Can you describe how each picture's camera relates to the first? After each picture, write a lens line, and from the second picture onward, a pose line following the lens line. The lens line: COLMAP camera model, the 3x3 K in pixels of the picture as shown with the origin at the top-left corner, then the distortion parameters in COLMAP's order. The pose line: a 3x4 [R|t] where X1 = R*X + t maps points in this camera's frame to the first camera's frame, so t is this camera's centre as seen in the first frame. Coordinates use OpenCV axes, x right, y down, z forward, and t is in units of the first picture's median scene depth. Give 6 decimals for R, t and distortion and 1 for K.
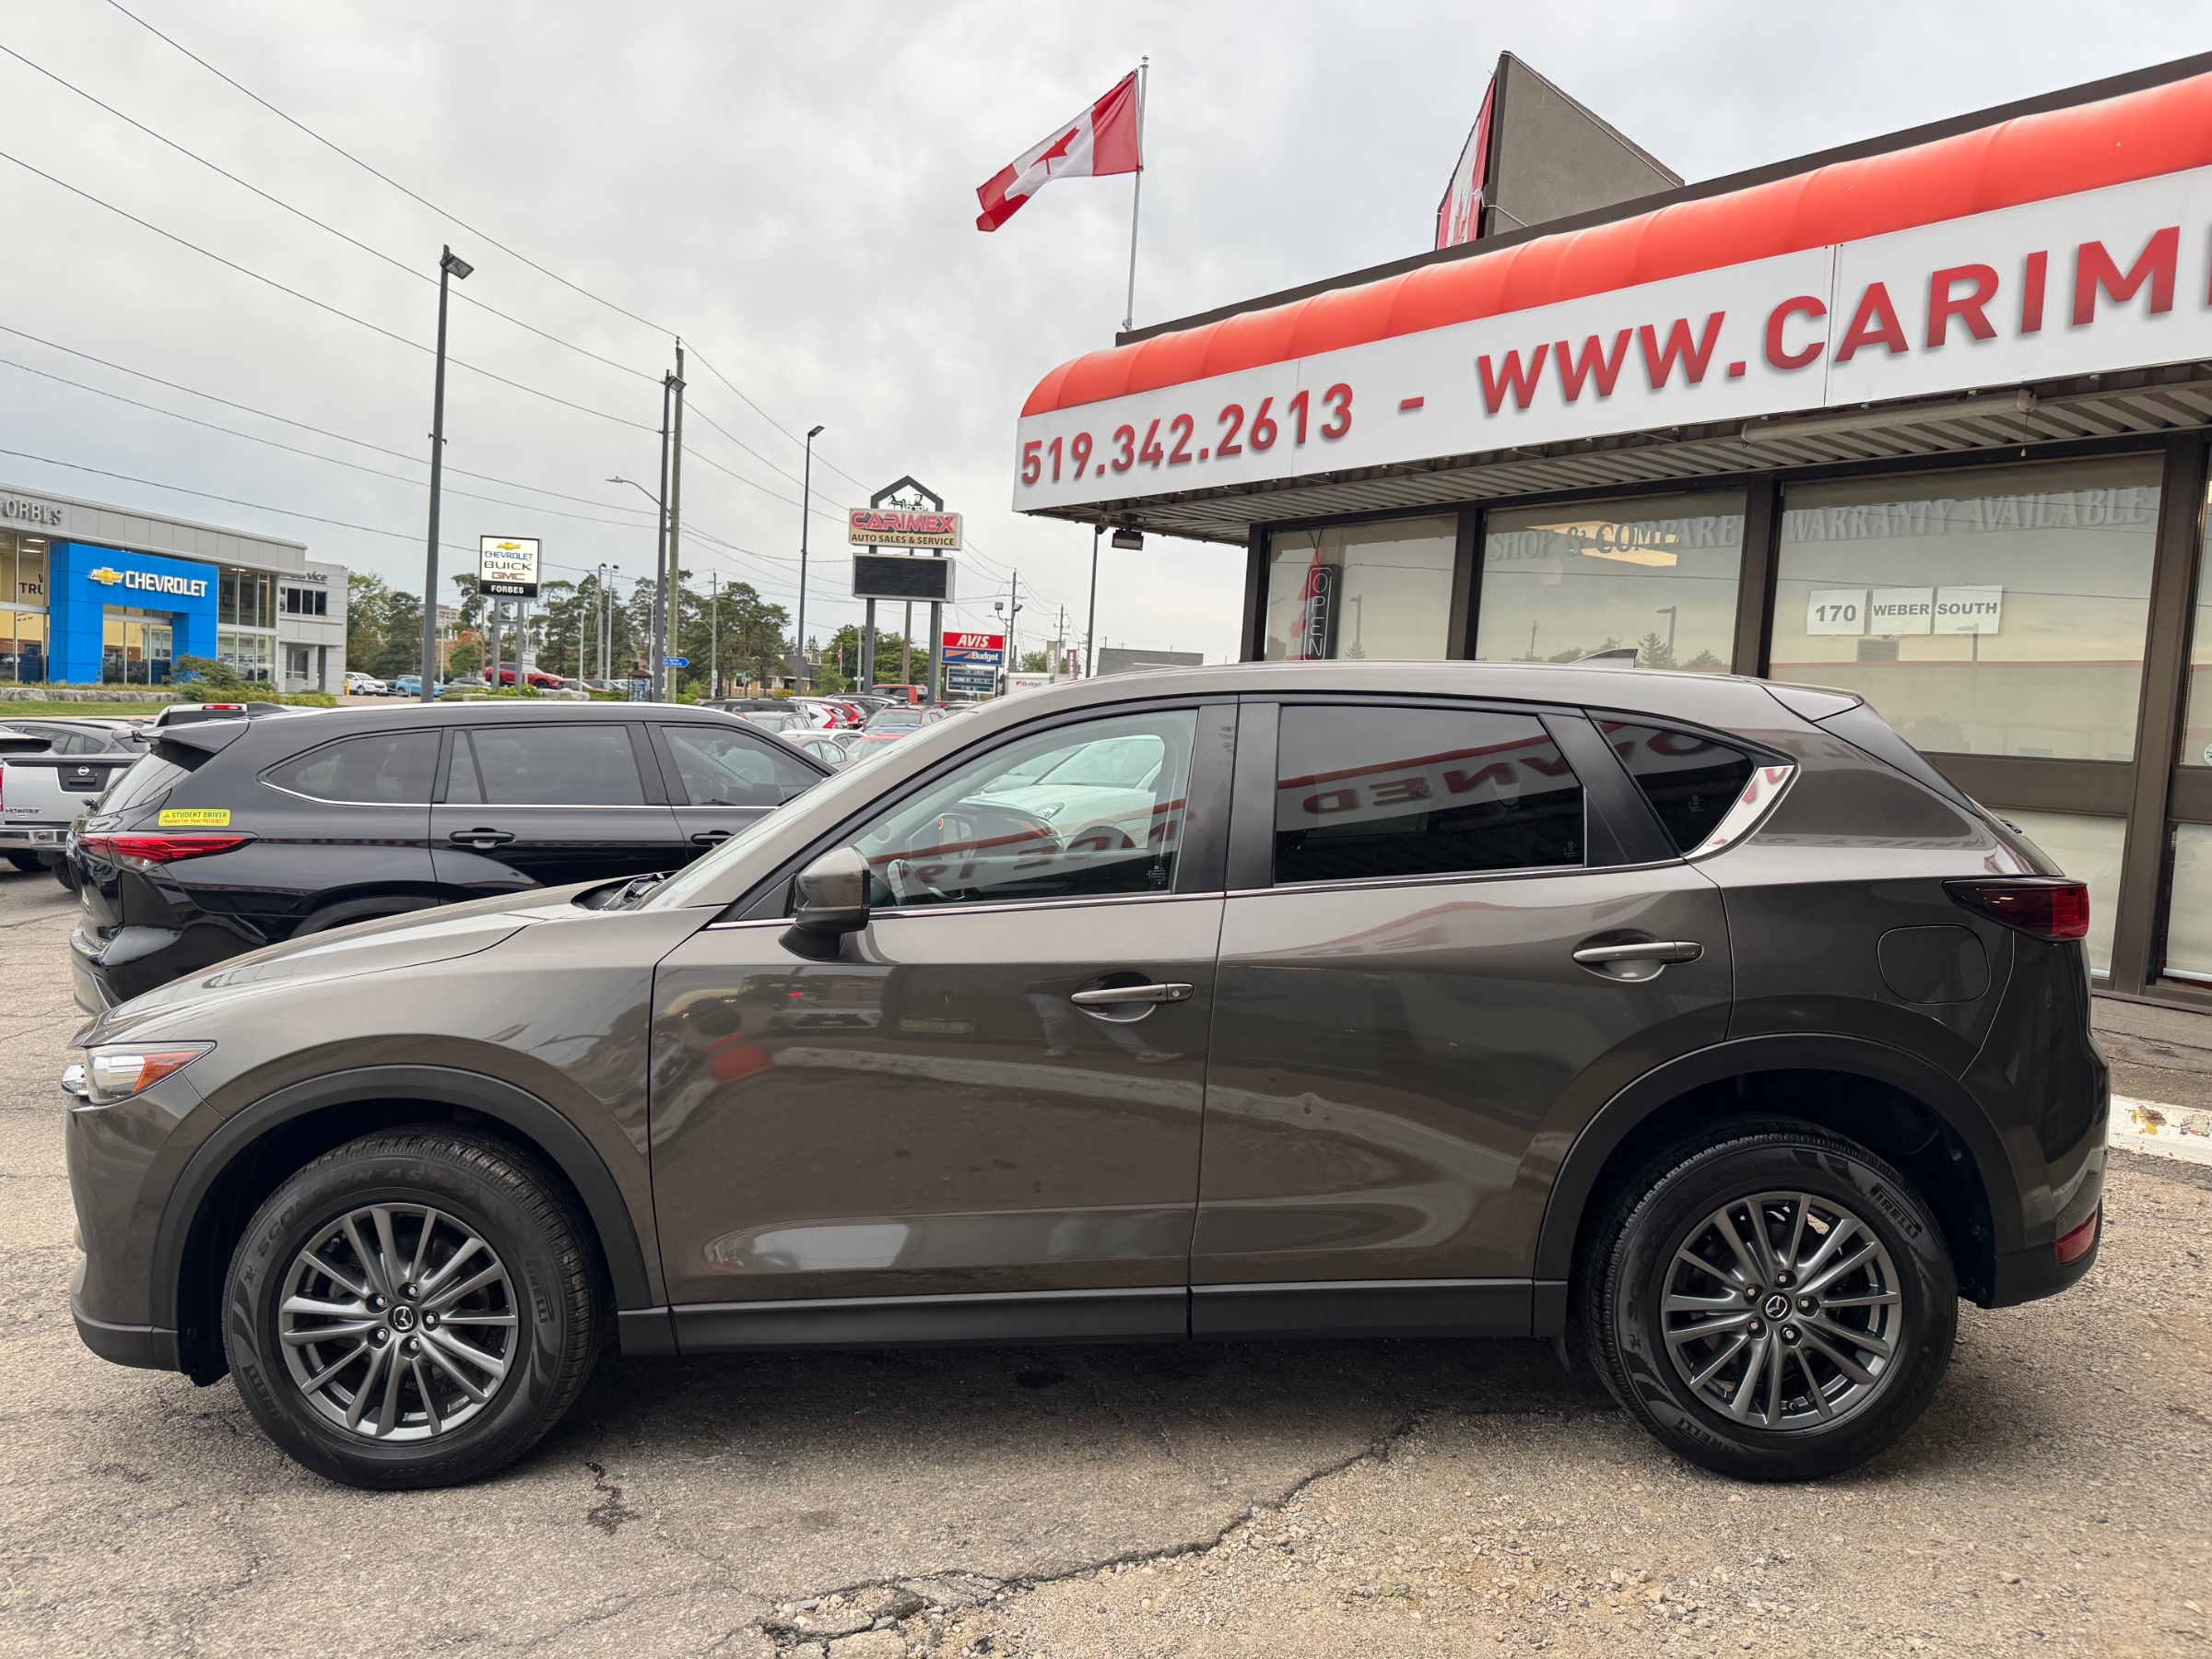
lens RADIAL K [[1597.3, 0, 1098.6], [0, 1597.3, 825.0], [0, 0, 1]] dist [0.019501, -0.000714]
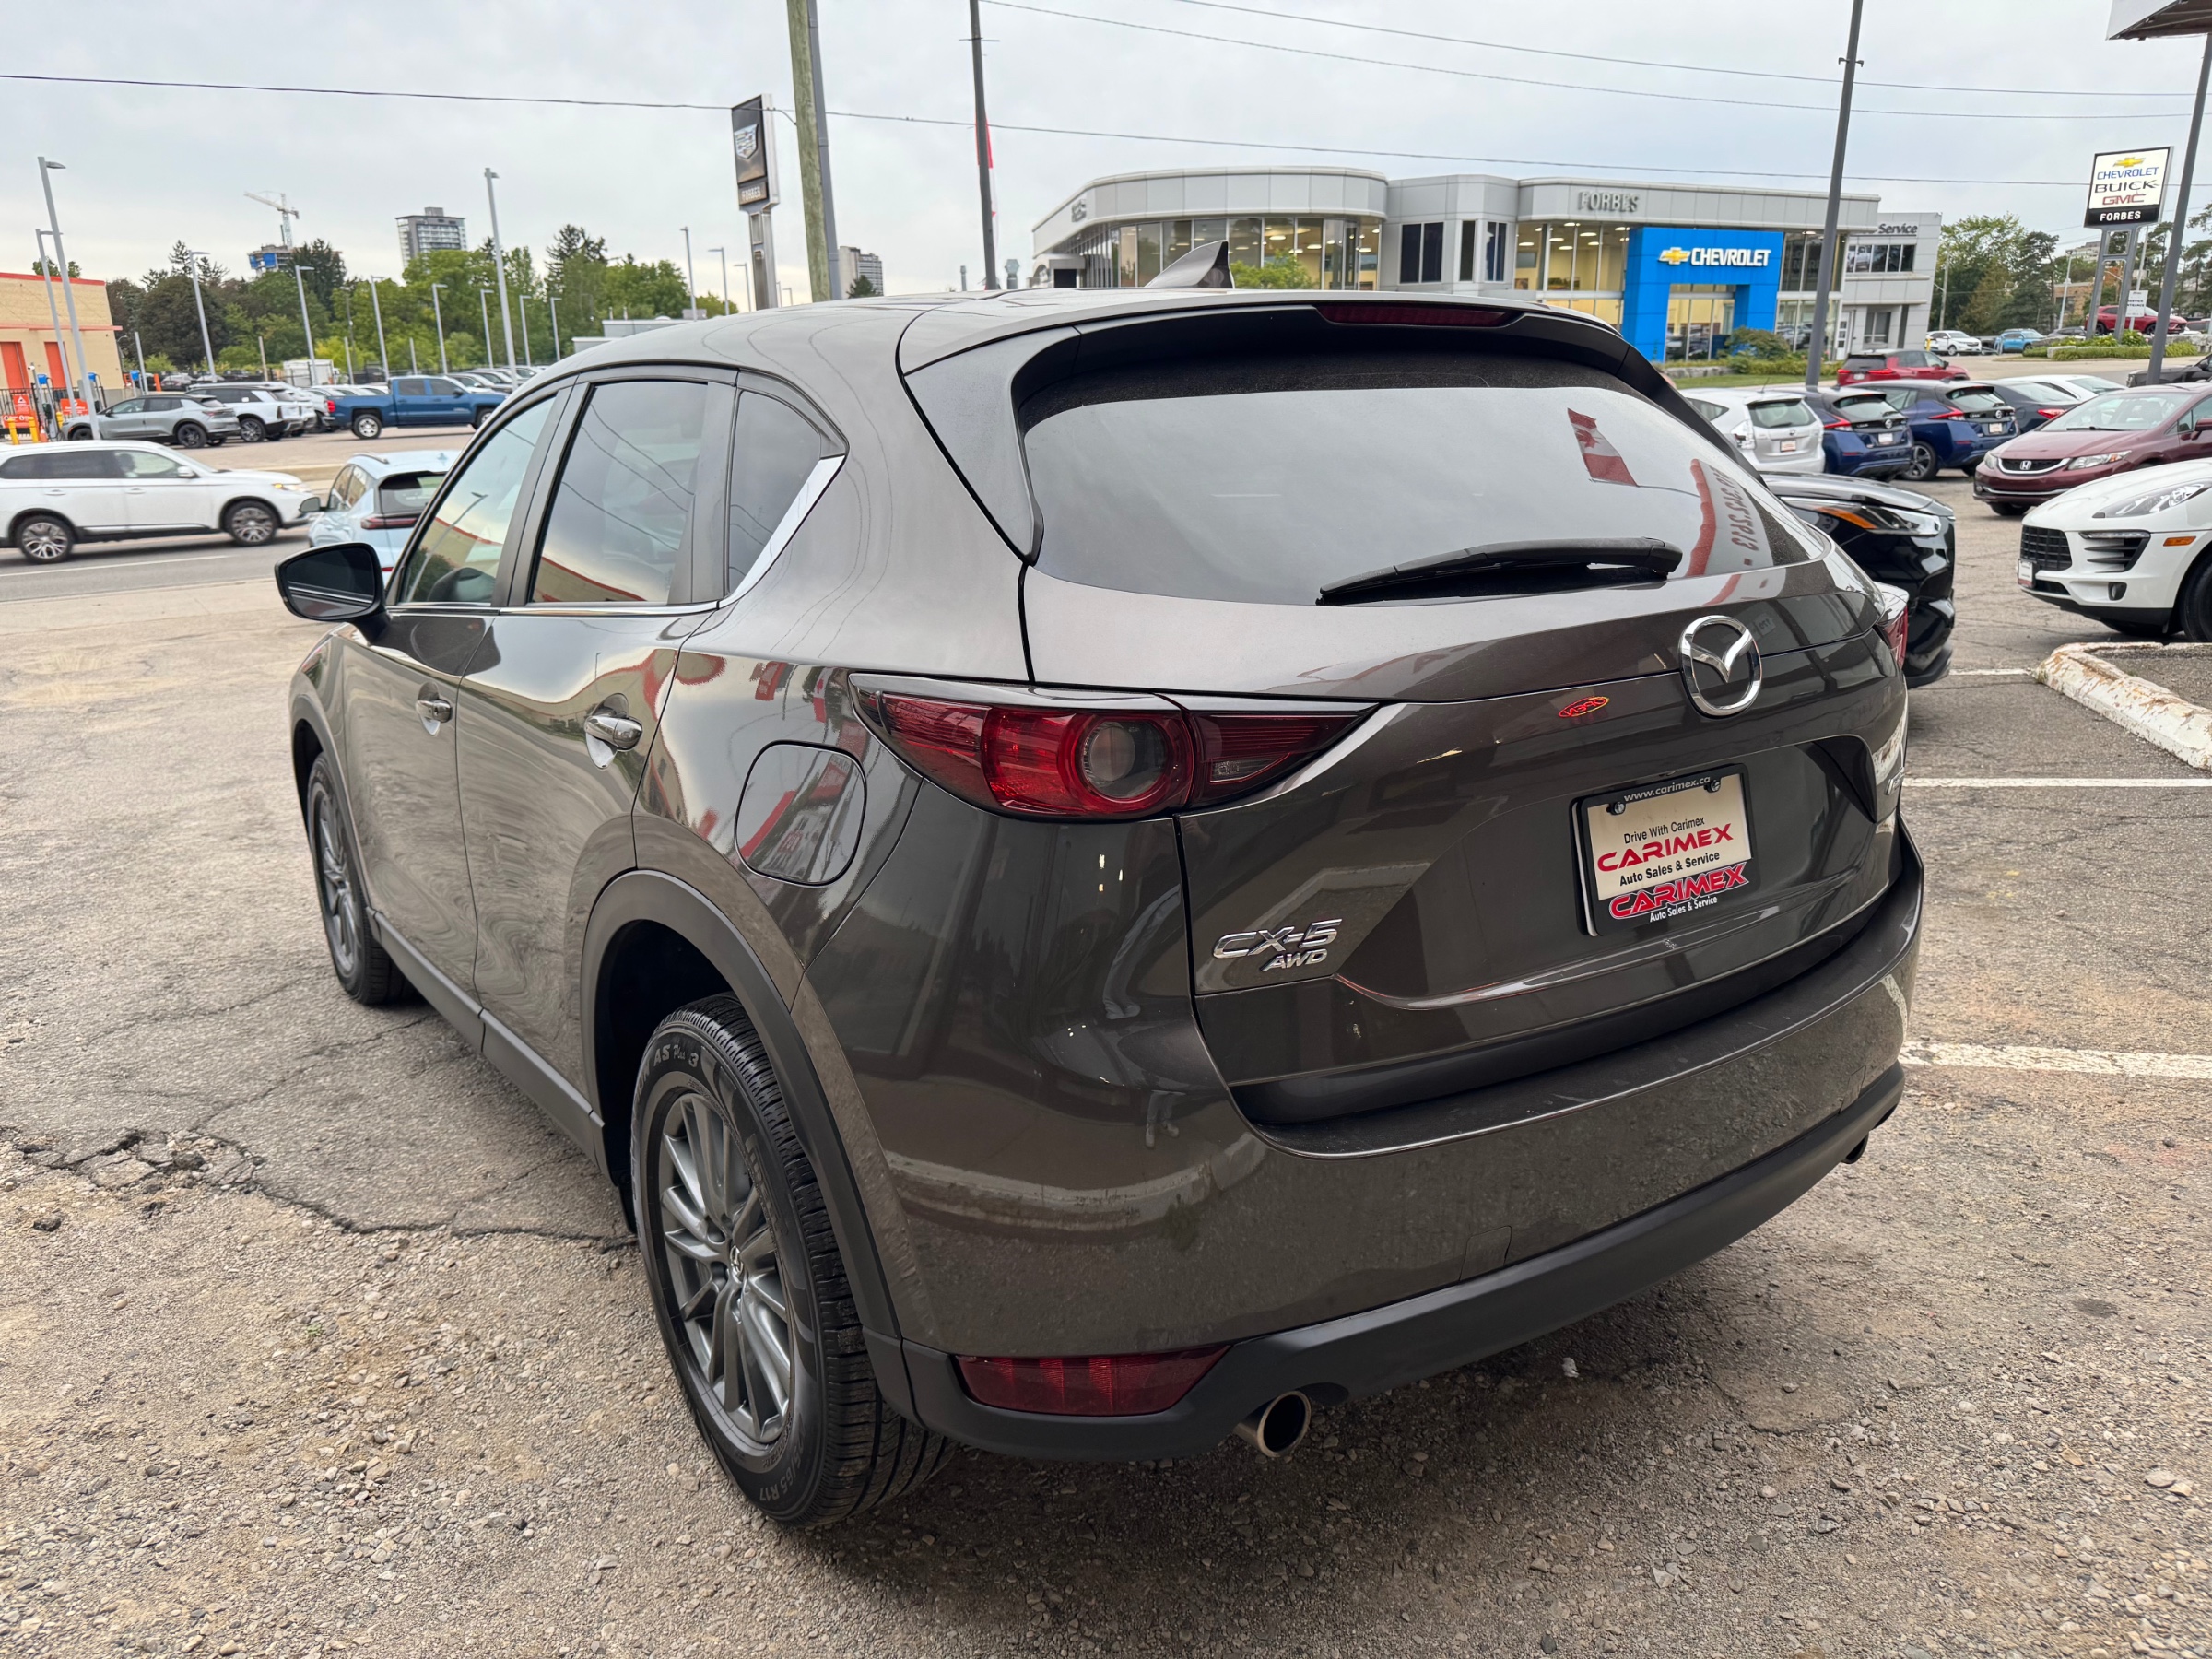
lens RADIAL K [[1574.7, 0, 1112.8], [0, 1574.7, 837.1], [0, 0, 1]] dist [0.024896, -0.007951]
pose [[0.588635, 0.181515, -0.787757, 0.046063], [-0.011452, 0.976240, 0.216388, -0.000986], [0.808318, -0.118353, 0.576728, 0.034701]]
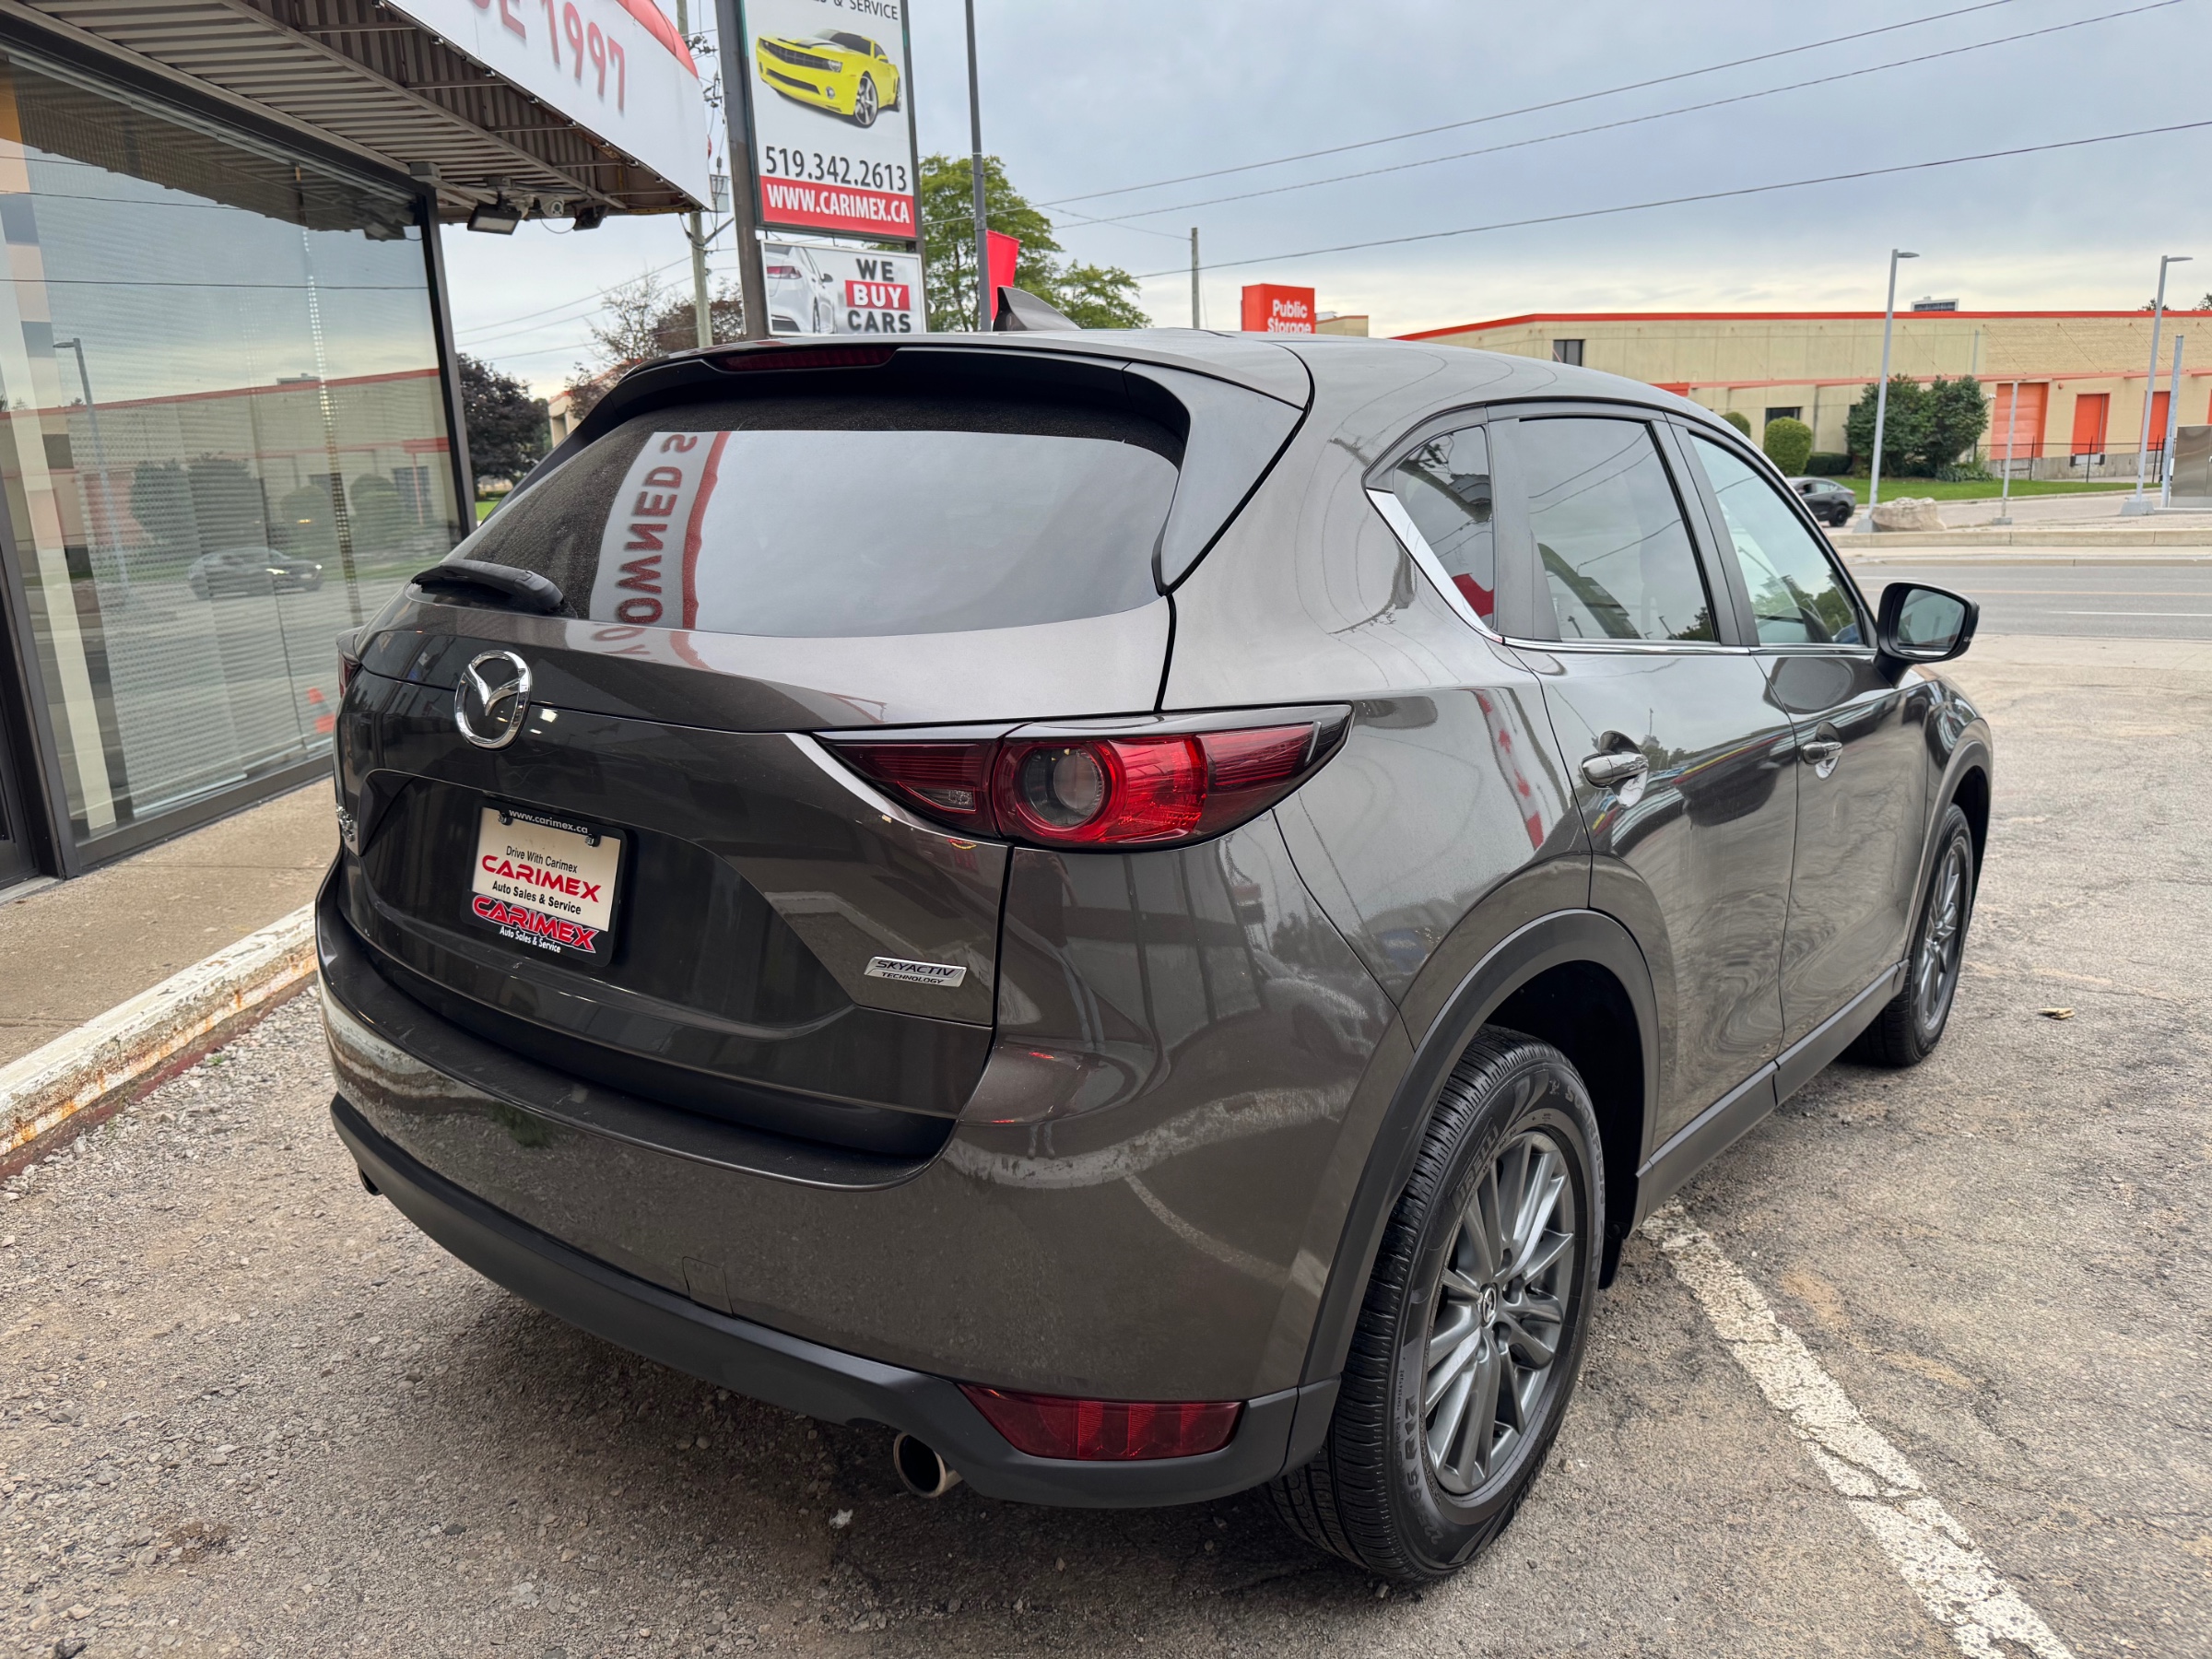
lens RADIAL K [[1597.3, 0, 1098.6], [0, 1597.3, 825.0], [0, 0, 1]] dist [0.019501, -0.000714]
pose [[-0.603469, 0.149807, -0.783188, 0.053762], [-0.055229, 0.971982, 0.228475, -0.064803], [0.795472, 0.181132, -0.578287, 1.597881]]
